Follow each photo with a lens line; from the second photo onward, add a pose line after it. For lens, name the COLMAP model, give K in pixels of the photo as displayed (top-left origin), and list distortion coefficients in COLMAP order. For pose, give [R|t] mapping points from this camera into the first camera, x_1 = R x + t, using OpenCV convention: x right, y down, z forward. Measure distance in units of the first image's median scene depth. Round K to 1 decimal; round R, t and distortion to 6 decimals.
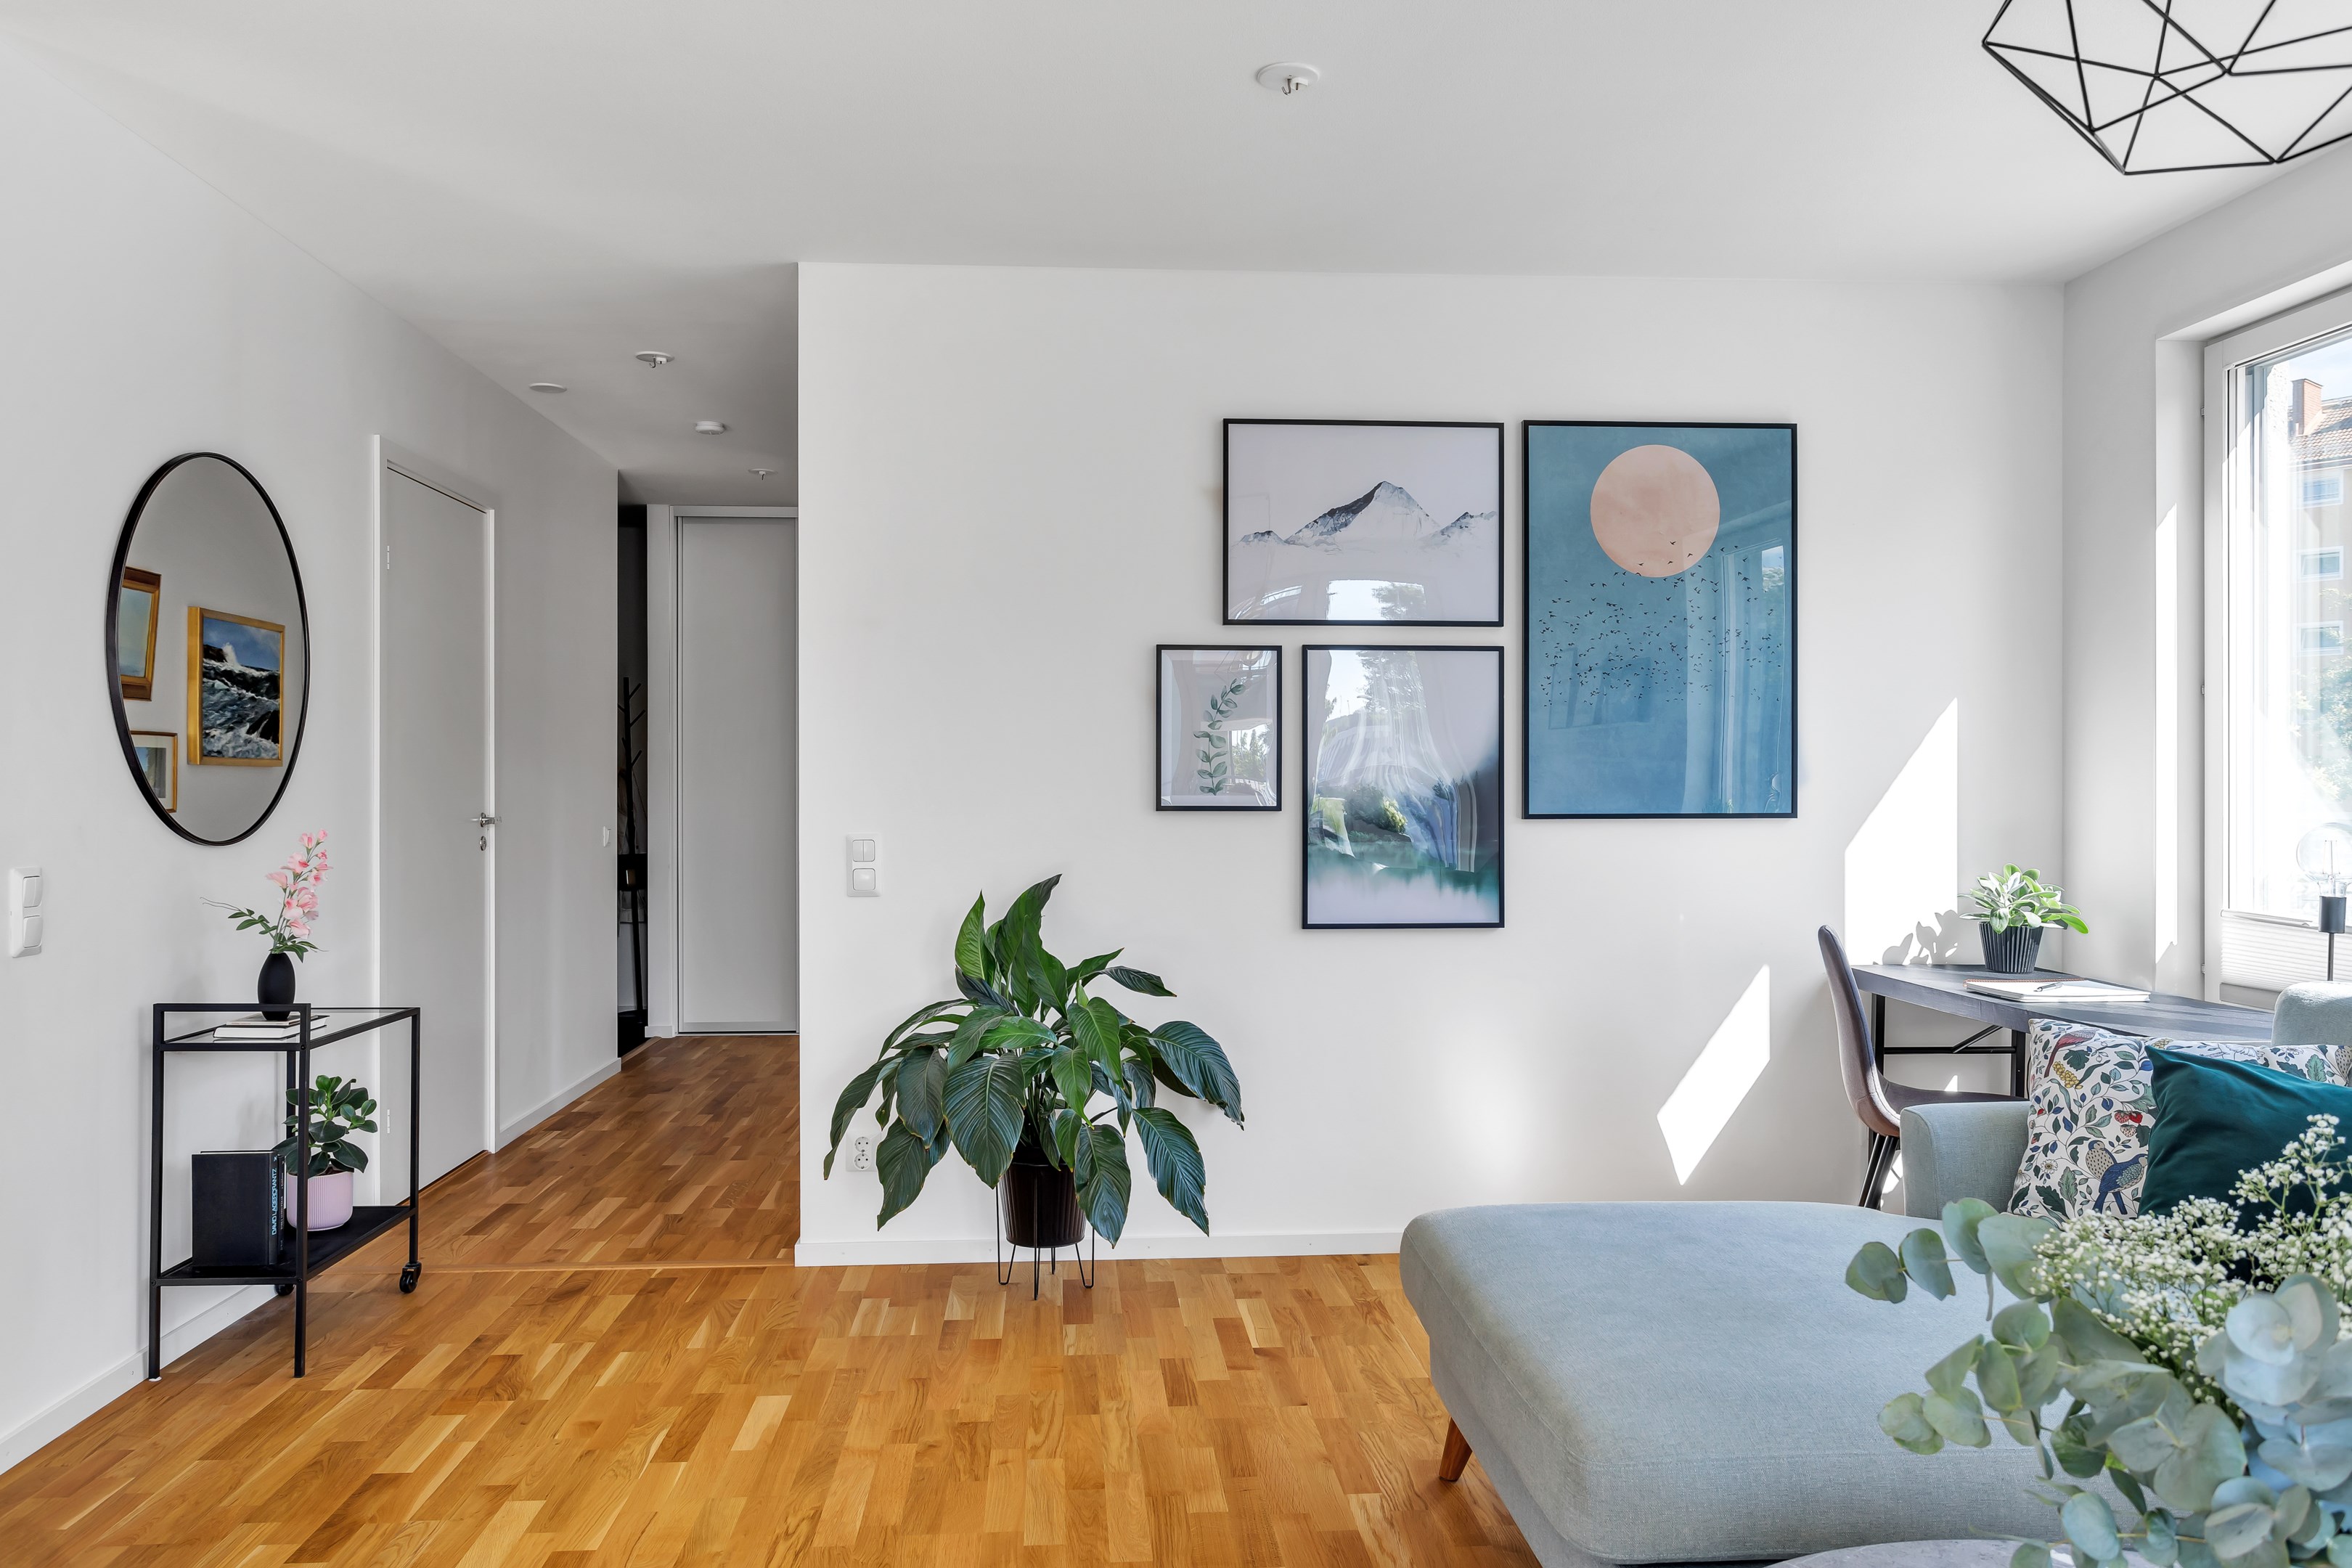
lens RADIAL K [[1673.2, 0, 1174.2], [0, 1673.2, 789.0], [0, 0, 1]] dist [-0.004534, 0.004276]
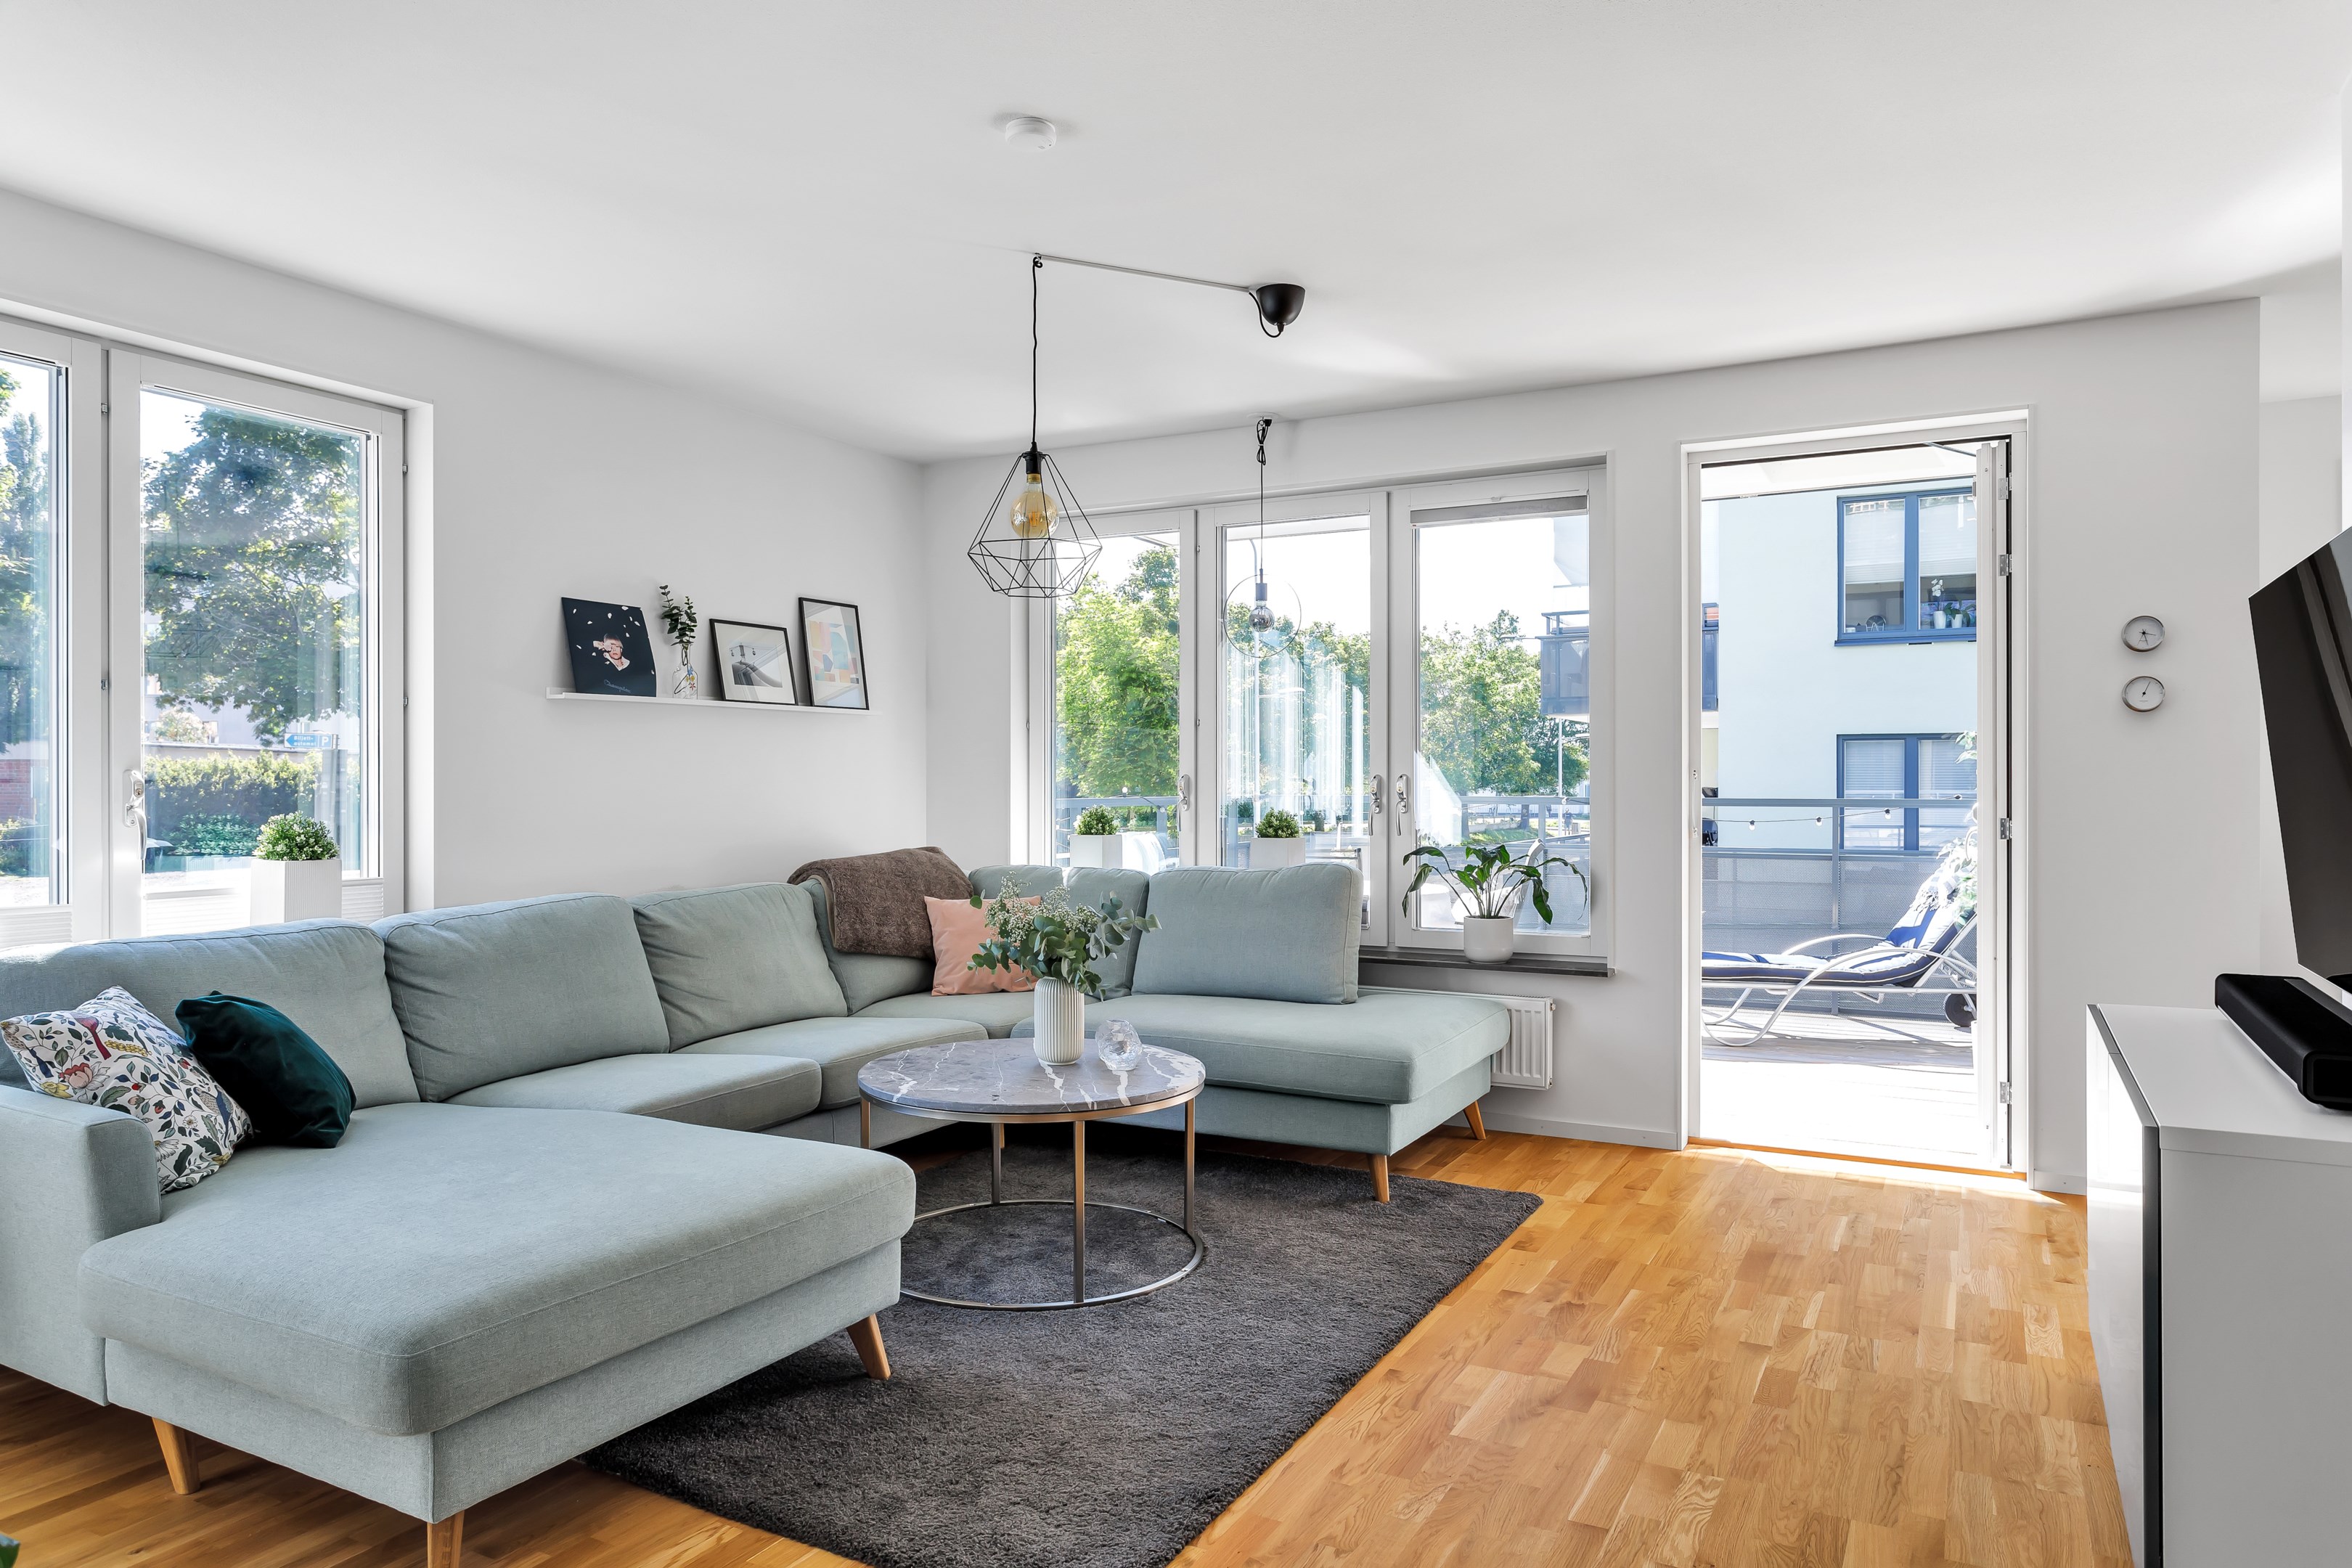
lens RADIAL K [[1488.6, 0, 1176.0], [0, 1488.6, 784.0], [0, 0, 1]] dist [-0.007263, 0.000016]
pose [[-0.844193, 0.000563, 0.536039, -0.394587], [0.001238, 0.999999, 0.000899, 0.002284], [-0.536038, 0.001422, -0.844193, 1.063410]]
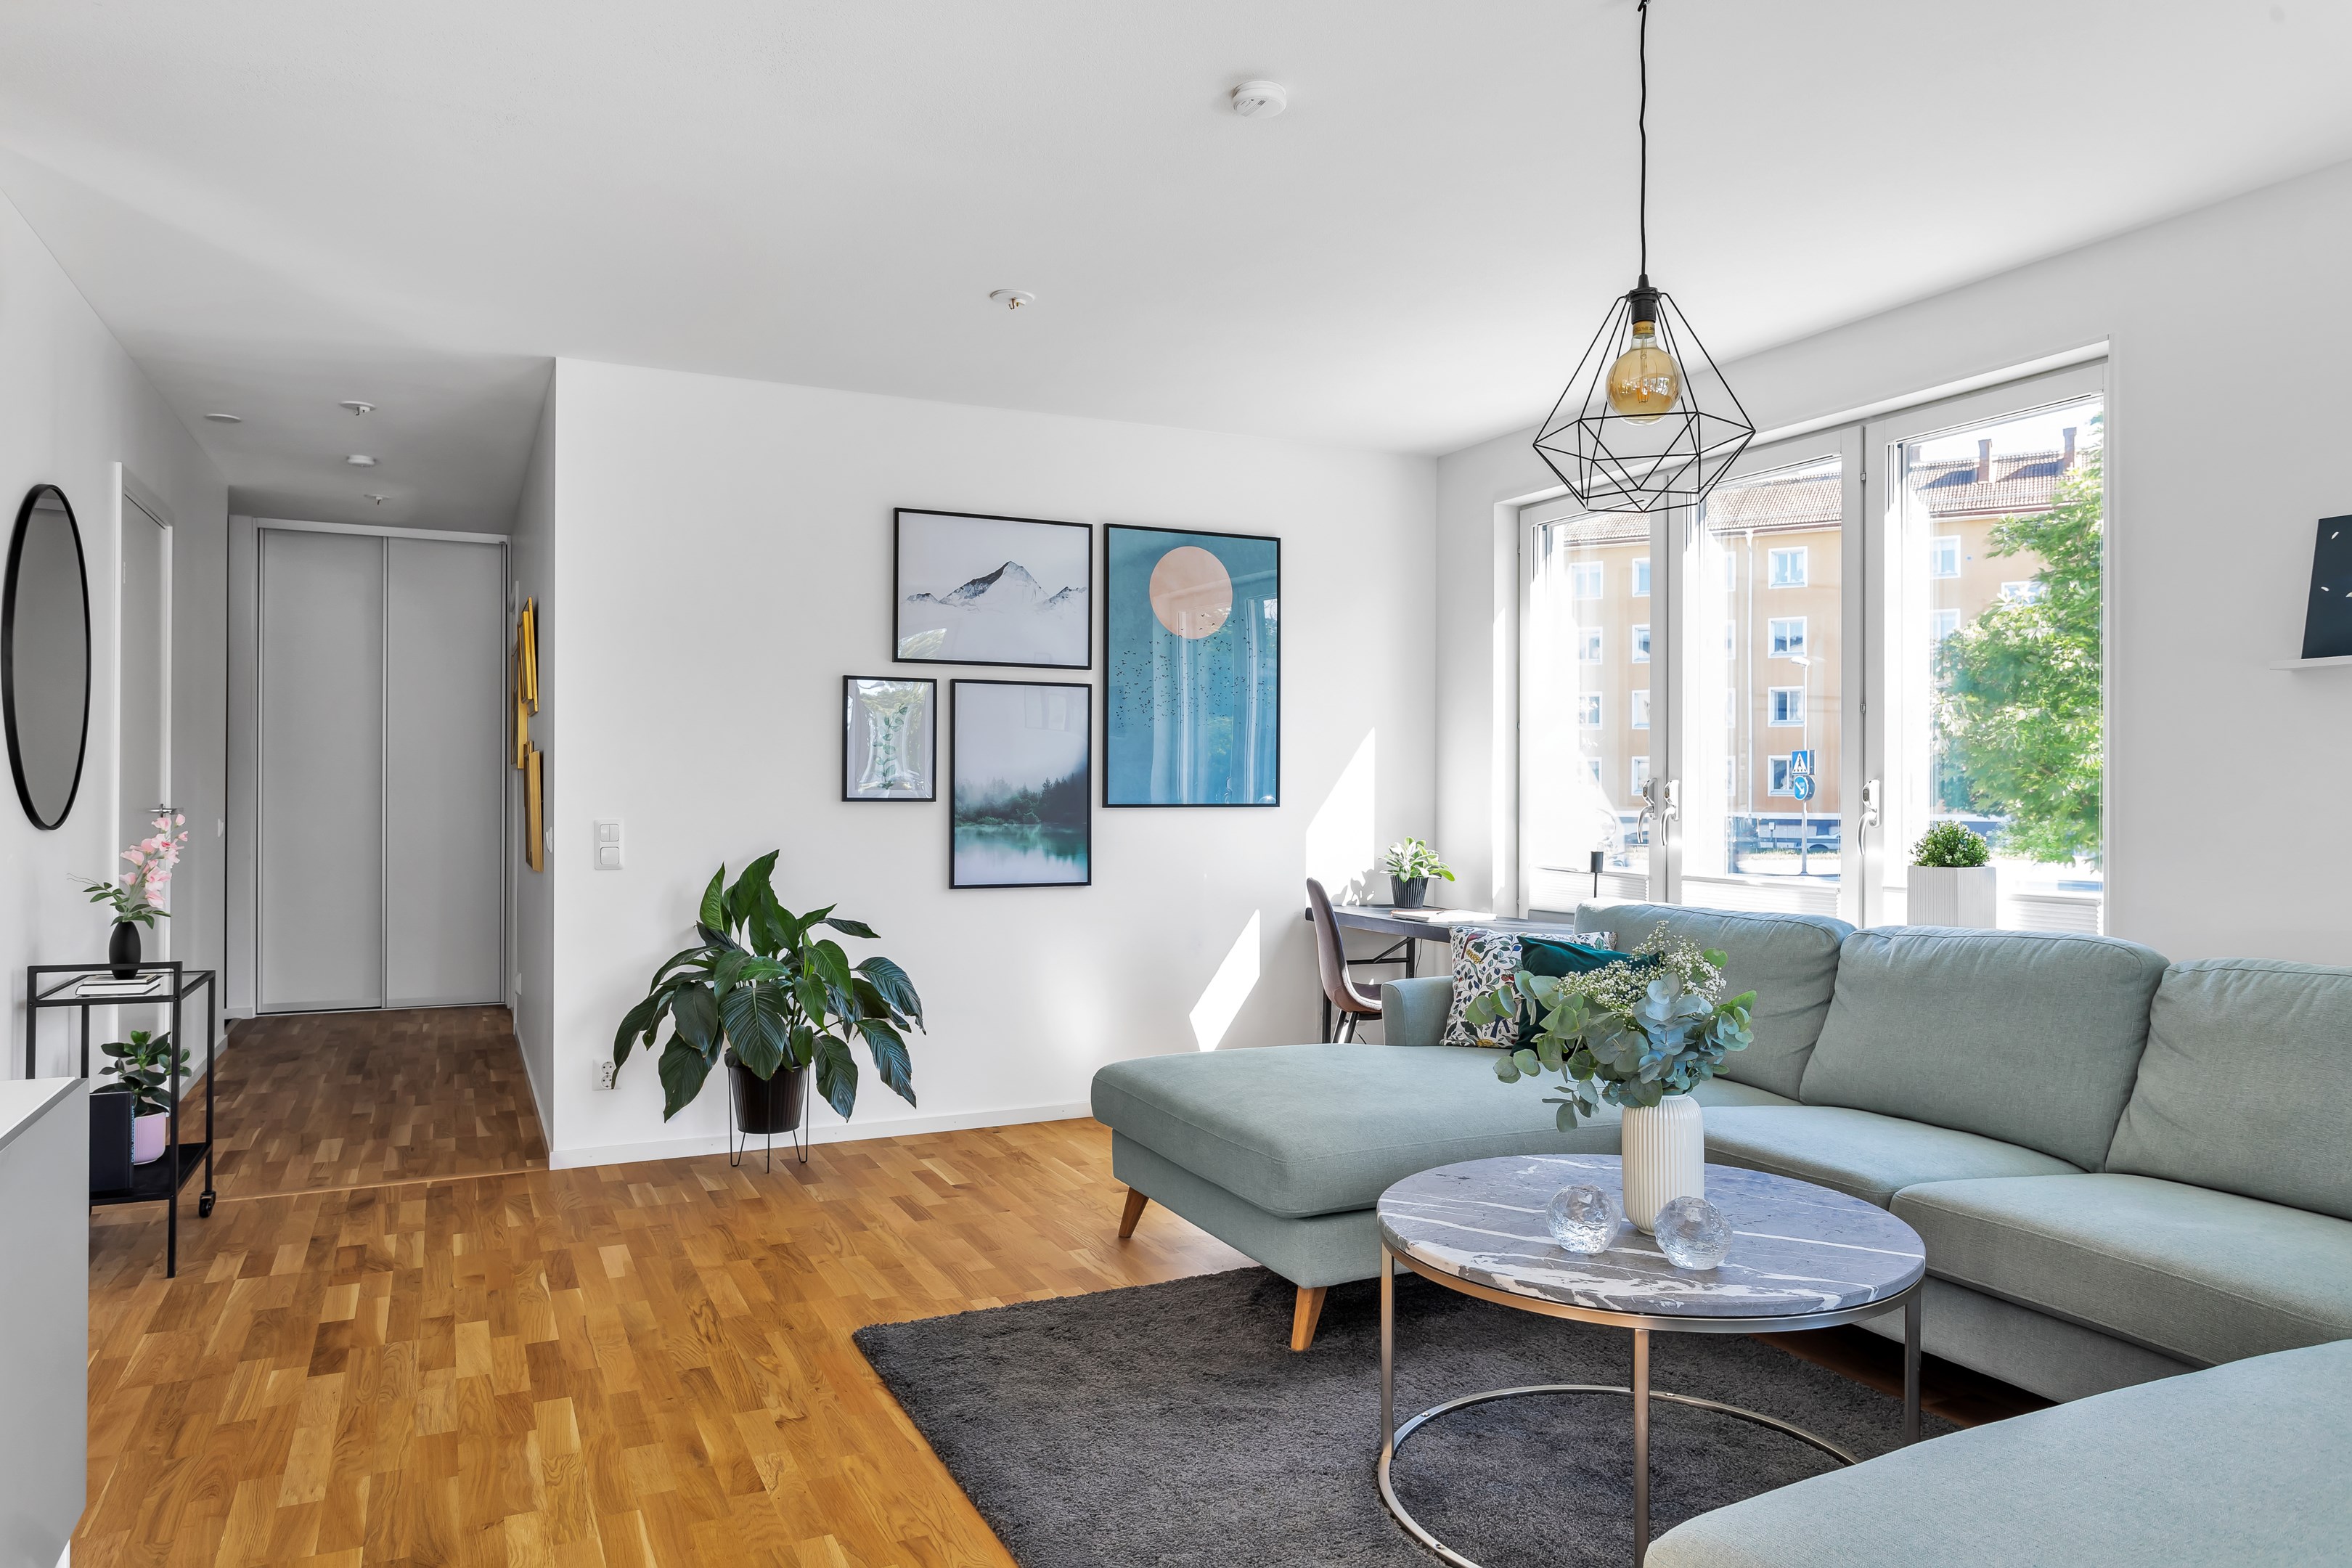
lens RADIAL K [[1519.8, 0, 1176.0], [0, 1519.8, 784.0], [0, 0, 1]] dist [-0.003645, 0.001575]
pose [[0.928884, 0.005451, 0.370330, -0.229920], [-0.003898, 0.999980, -0.004943, 0.004688], [-0.370350, 0.003148, 0.928887, -0.228056]]
